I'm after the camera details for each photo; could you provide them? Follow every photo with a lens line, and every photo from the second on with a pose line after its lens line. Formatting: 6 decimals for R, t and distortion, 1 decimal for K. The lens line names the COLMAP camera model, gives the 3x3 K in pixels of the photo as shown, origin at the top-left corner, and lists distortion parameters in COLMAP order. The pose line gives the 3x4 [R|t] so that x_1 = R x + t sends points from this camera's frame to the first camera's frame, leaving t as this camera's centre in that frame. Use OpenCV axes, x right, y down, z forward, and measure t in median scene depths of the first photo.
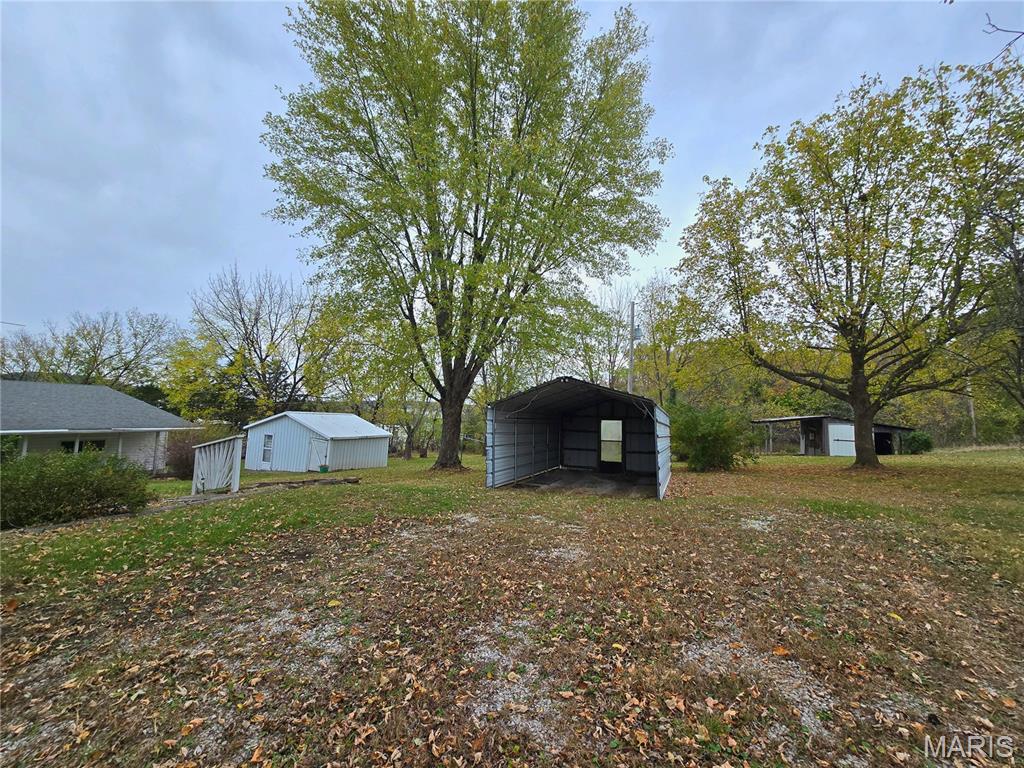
lens RADIAL K [[420.2, 0, 511.6], [0, 420.2, 383.2], [0, 0, 1]] dist [0.000214, -0.000404]
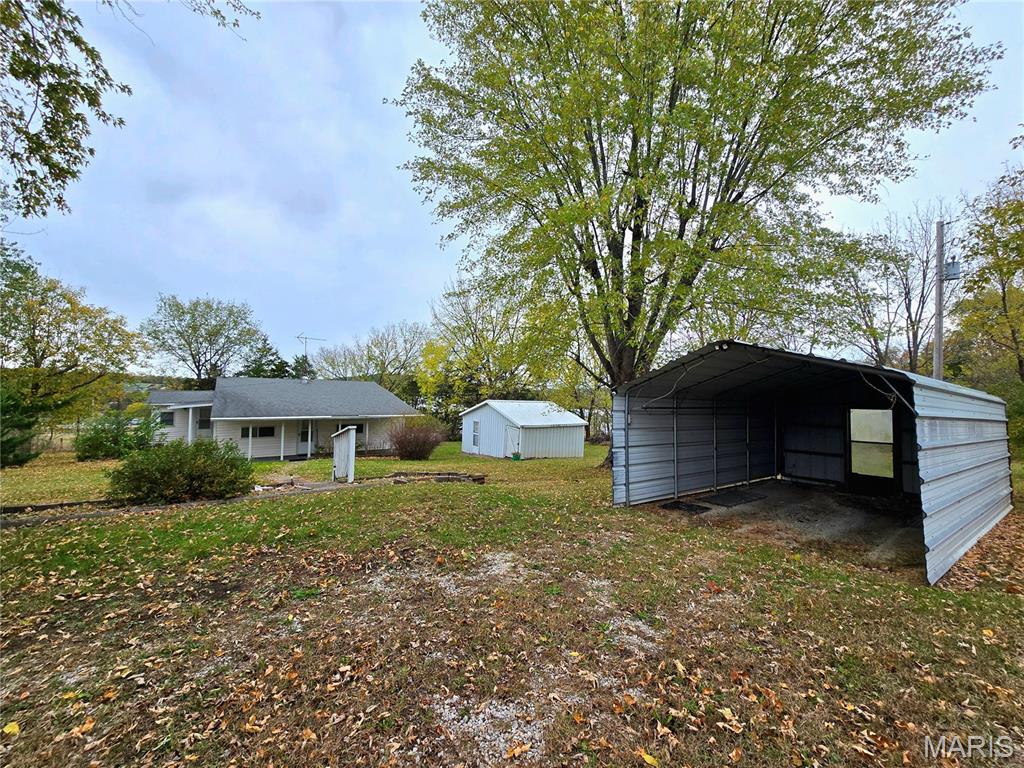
lens RADIAL K [[420.2, 0, 511.6], [0, 420.2, 383.2], [0, 0, 1]] dist [0.000214, -0.000404]
pose [[0.851120, -0.031419, -0.524031, 0.097745], [0.048455, 0.998648, 0.018823, 0.010204], [0.522731, -0.041413, 0.851491, 0.167215]]
